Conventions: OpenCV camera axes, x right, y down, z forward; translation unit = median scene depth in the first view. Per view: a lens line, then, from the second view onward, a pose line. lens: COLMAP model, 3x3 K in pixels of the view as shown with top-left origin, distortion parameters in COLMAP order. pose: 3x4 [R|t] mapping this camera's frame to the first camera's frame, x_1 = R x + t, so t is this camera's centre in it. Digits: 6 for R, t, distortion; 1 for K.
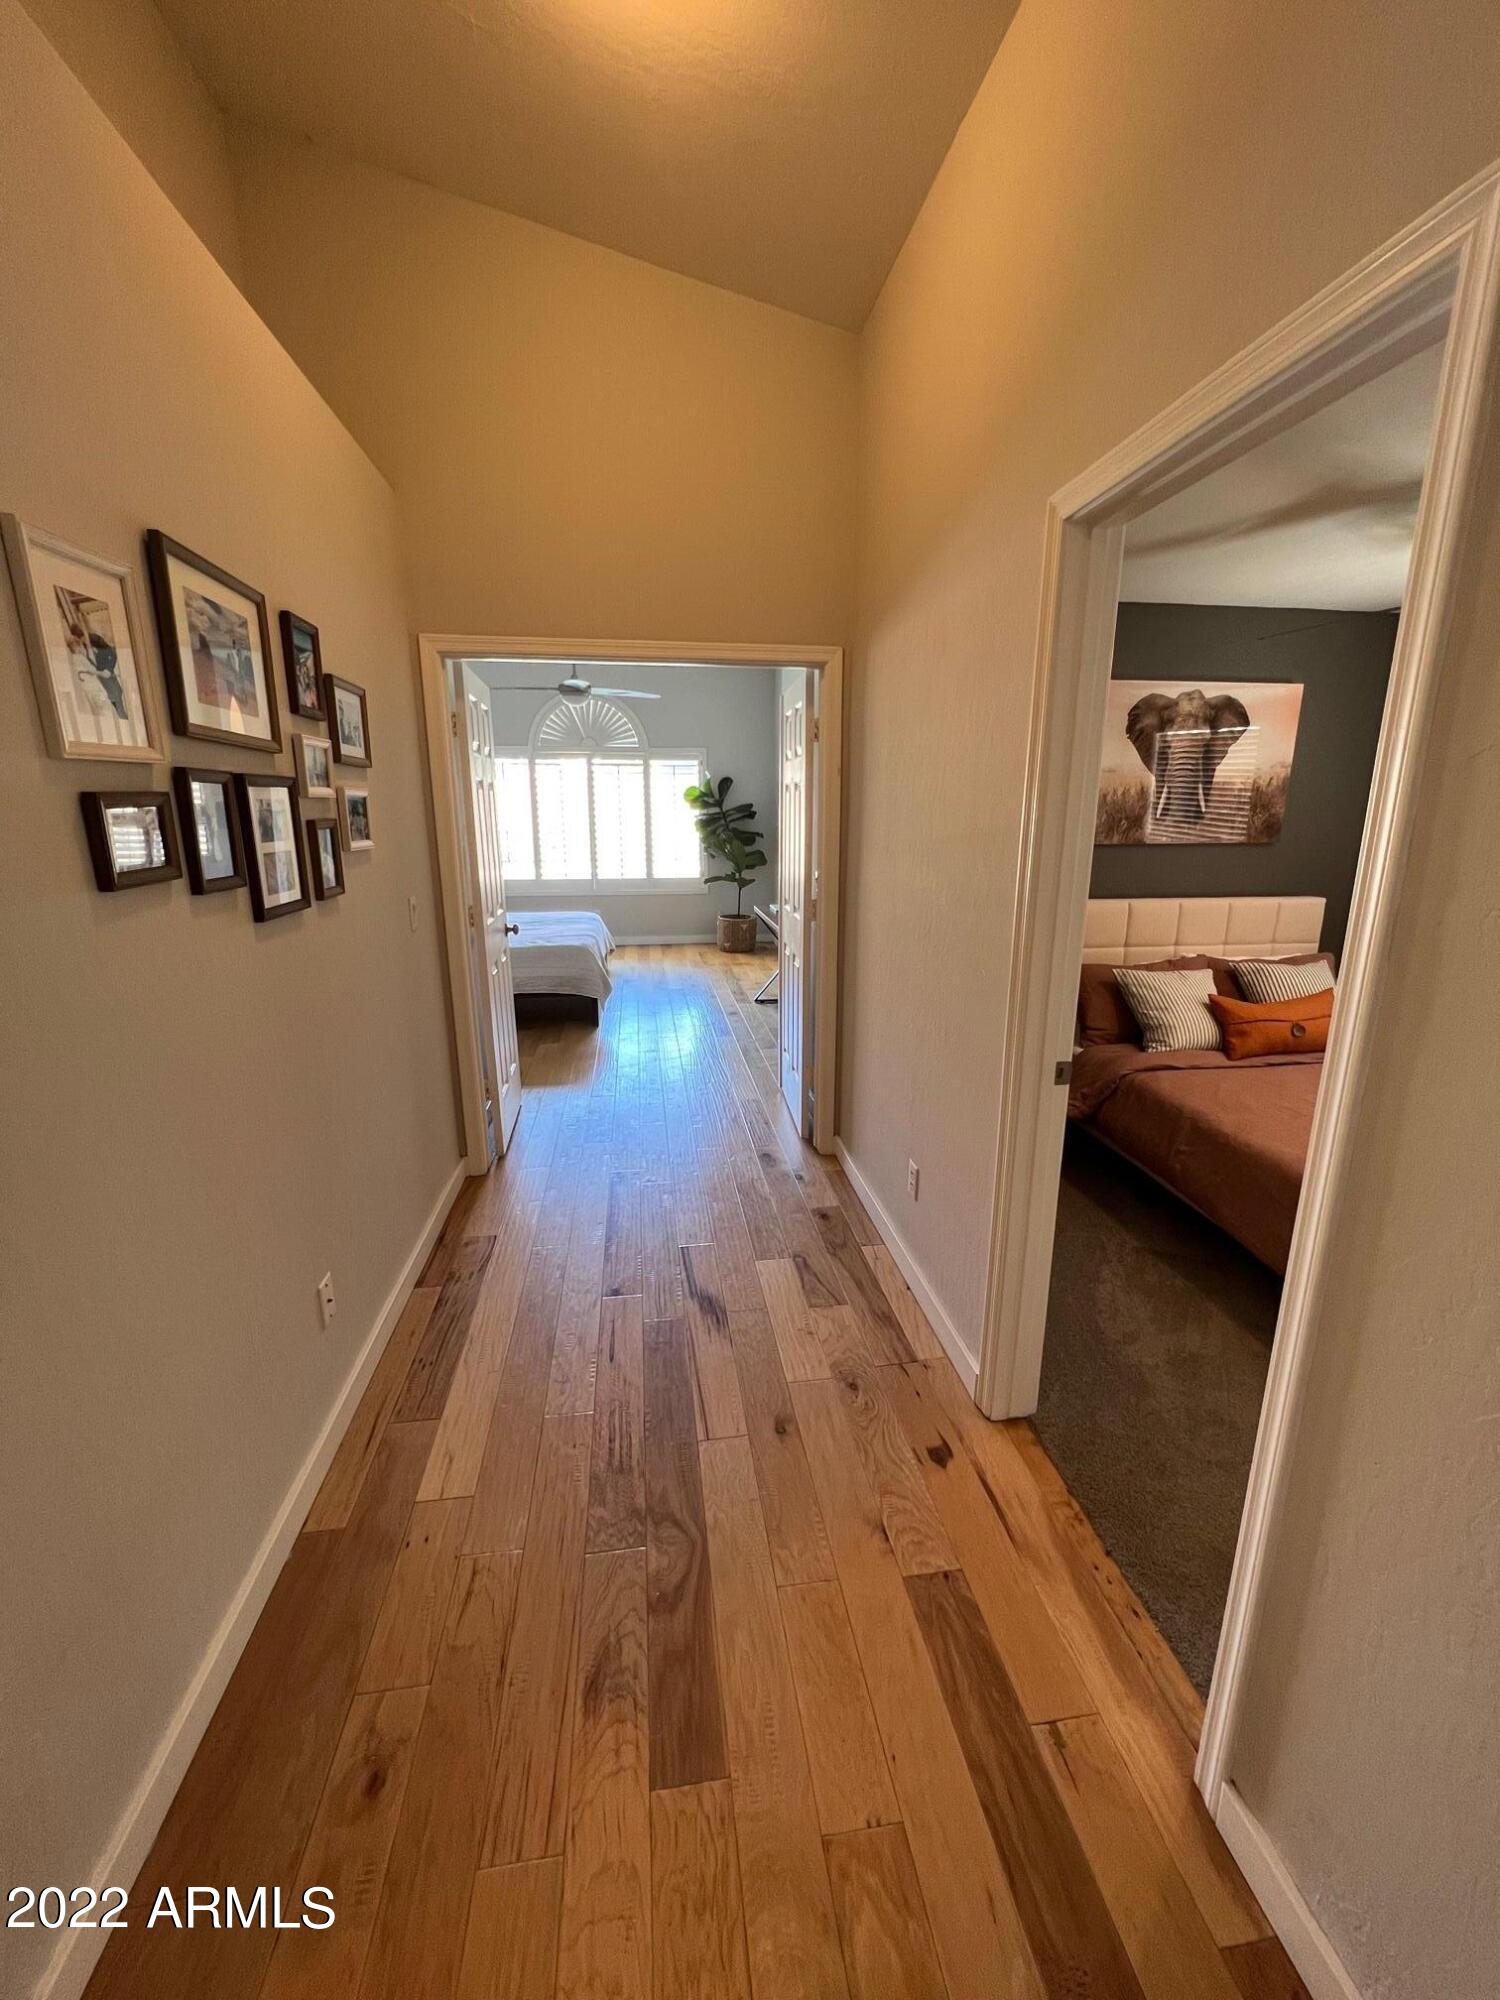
lens RADIAL K [[799.7, 0, 756.9], [0, 799.7, 1000.6], [0, 0, 1]] dist [-0.001391, 0.000451]
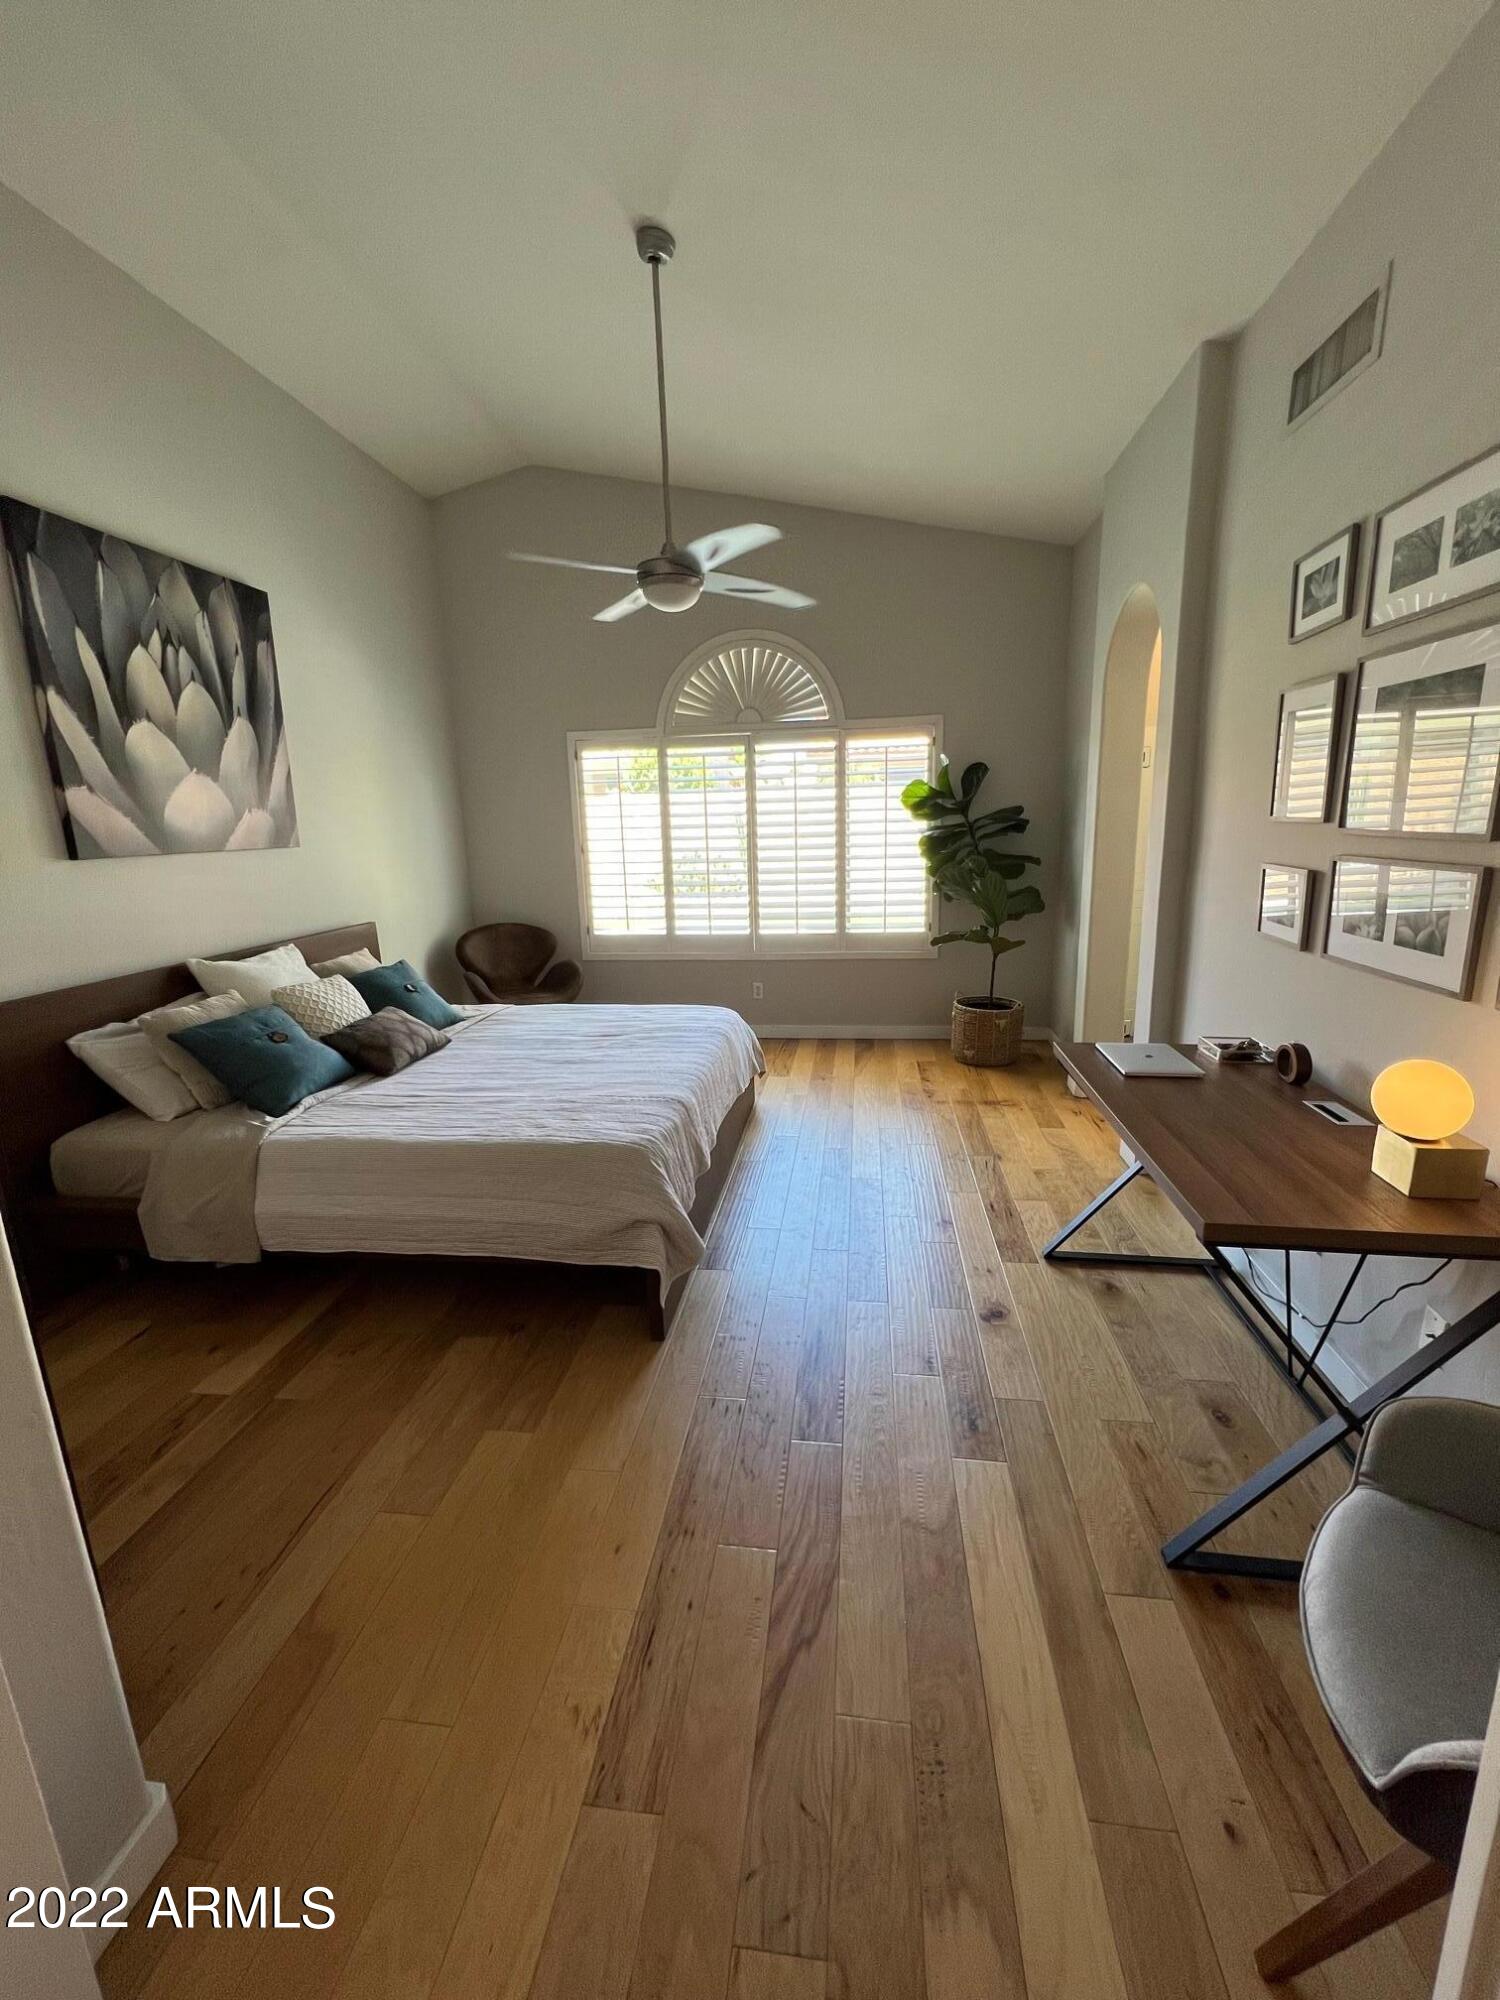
lens RADIAL K [[799.7, 0, 756.9], [0, 799.7, 1000.6], [0, 0, 1]] dist [-0.001391, 0.000451]
pose [[0.962554, 0.031052, -0.269306, -0.030392], [-0.035995, 0.999262, -0.013435, -0.093903], [0.268690, 0.022625, 0.962961, 0.405278]]
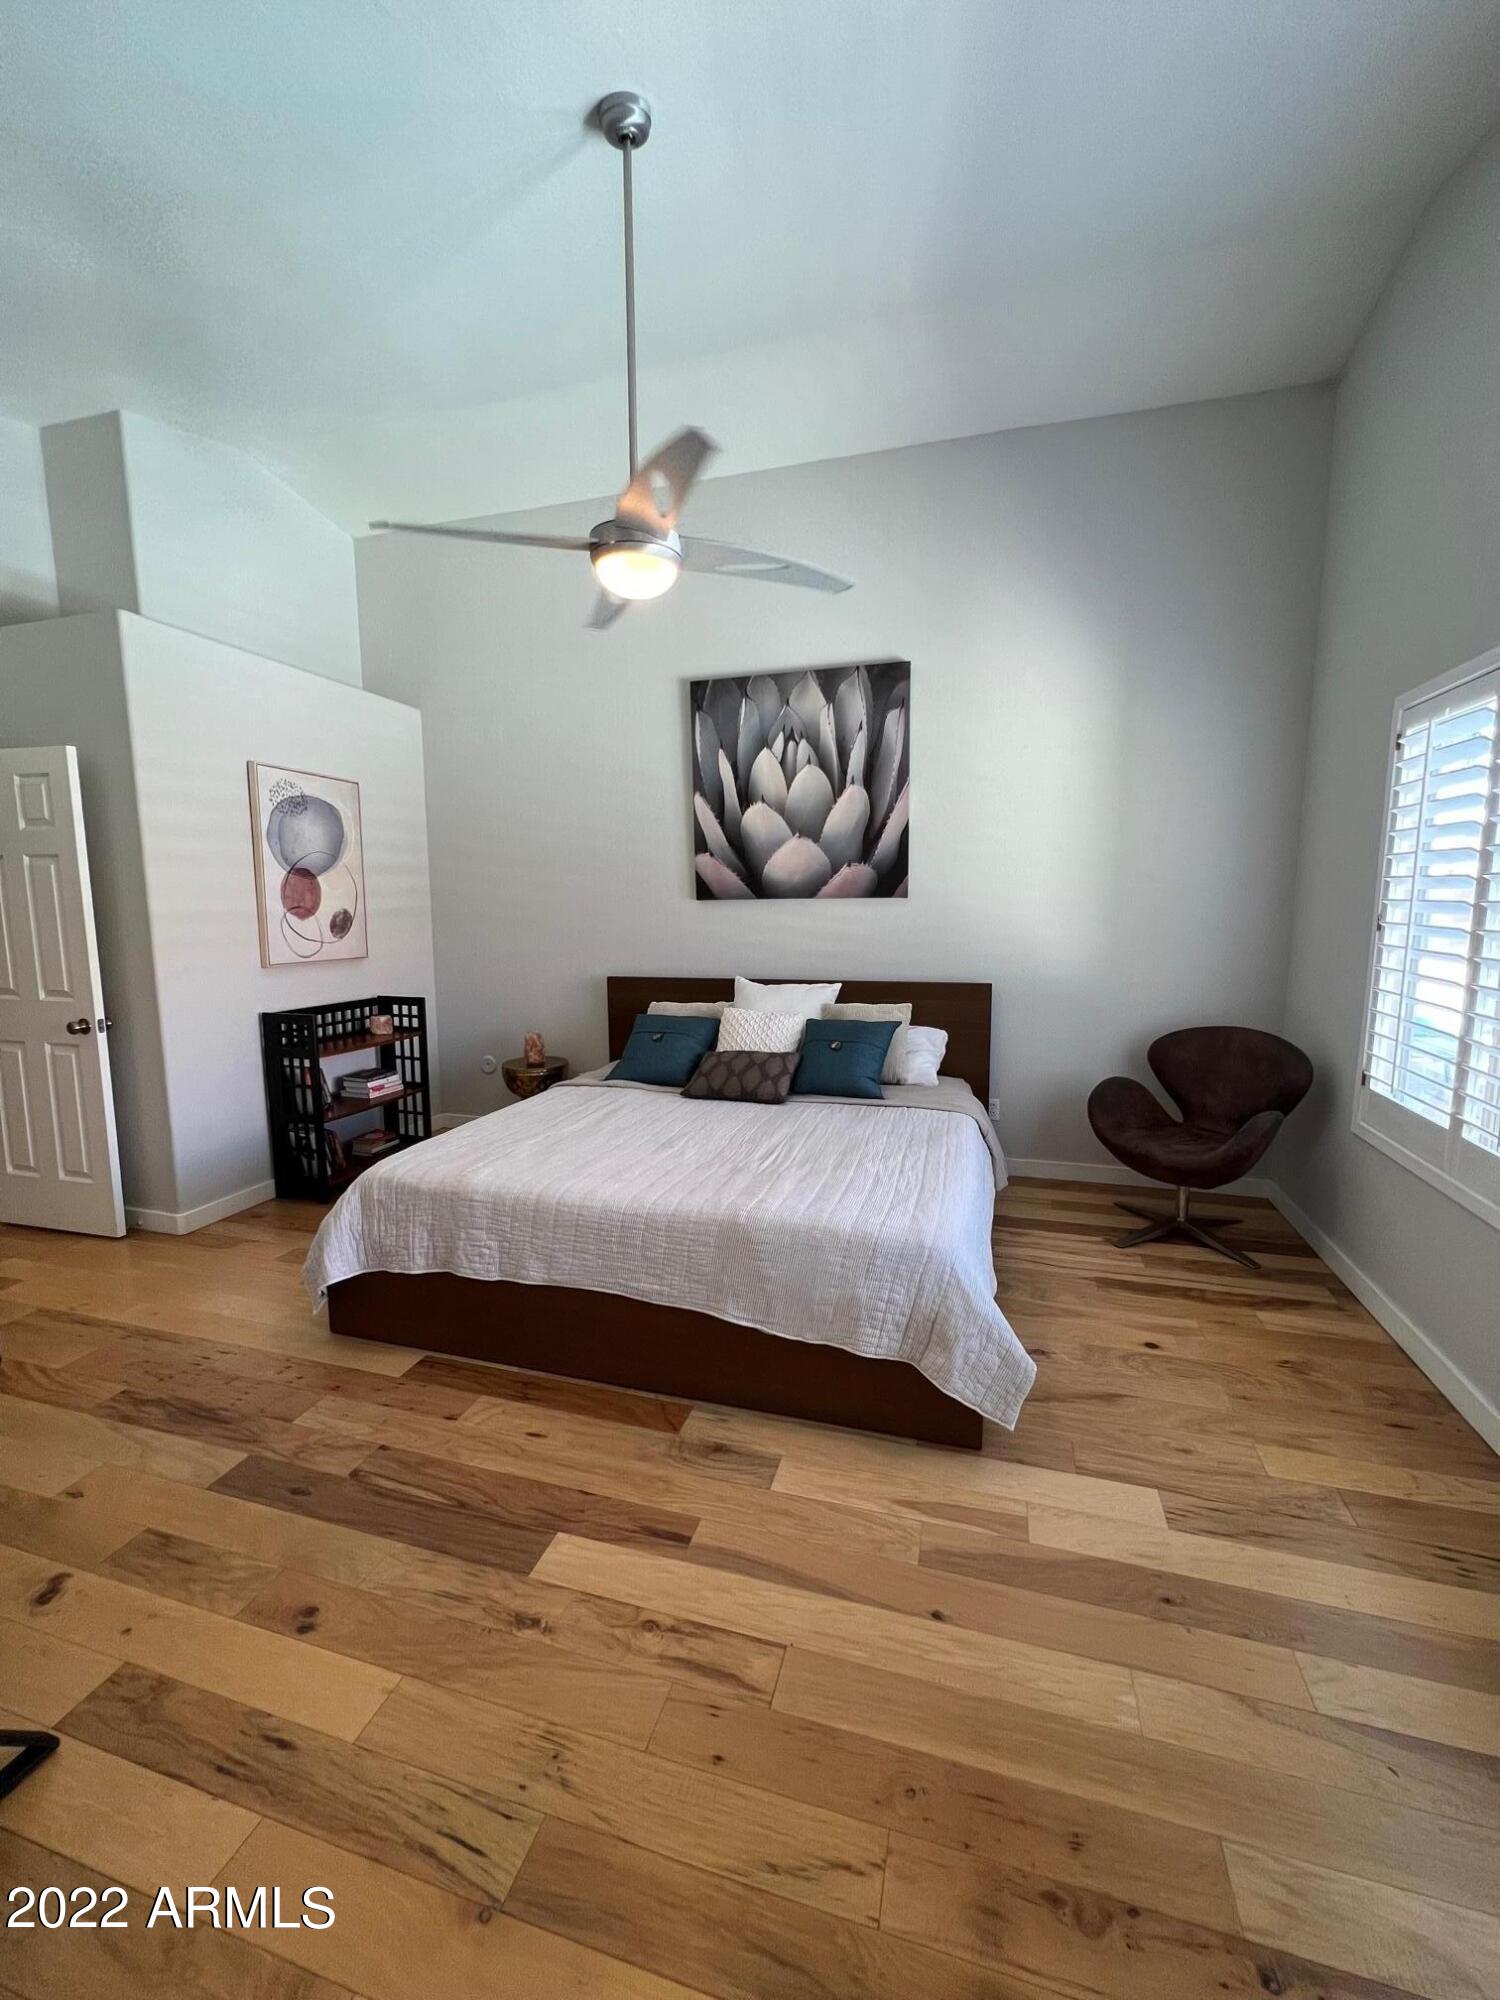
lens RADIAL K [[795.5, 0, 753.2], [0, 795.5, 1001.0], [0, 0, 1]] dist [-0.000759, 0.000288]
pose [[-0.420854, 0.119438, -0.899231, 0.062236], [-0.210394, 0.951411, 0.224836, -0.206275], [0.882392, 0.283816, -0.375276, 0.884412]]
